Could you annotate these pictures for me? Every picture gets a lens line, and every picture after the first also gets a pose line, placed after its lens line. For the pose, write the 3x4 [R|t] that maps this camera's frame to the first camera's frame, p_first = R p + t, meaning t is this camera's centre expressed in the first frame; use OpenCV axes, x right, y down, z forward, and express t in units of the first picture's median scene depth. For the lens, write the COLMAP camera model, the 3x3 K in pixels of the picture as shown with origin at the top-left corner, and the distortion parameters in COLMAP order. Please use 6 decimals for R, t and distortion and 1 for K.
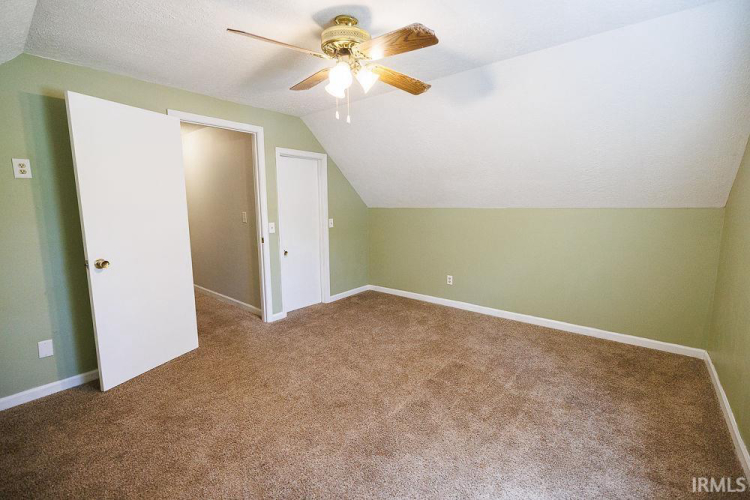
lens RADIAL K [[311.5, 0, 376.2], [0, 311.5, 248.8], [0, 0, 1]] dist [0.001023, 0.000080]
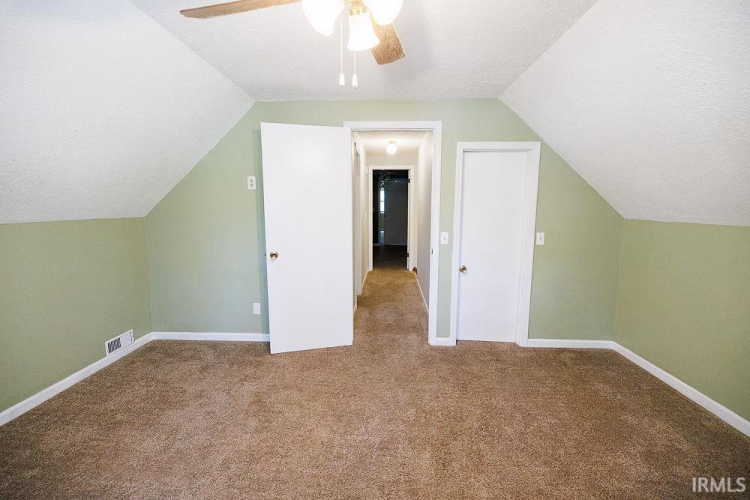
lens RADIAL K [[311.5, 0, 375.2], [0, 311.5, 247.4], [0, 0, 1]] dist [0.001023, 0.000080]
pose [[0.614224, 0.119158, -0.780083, 0.220323], [-0.127758, 0.990508, 0.050706, -0.062164], [0.778721, 0.068517, 0.623618, 0.327754]]
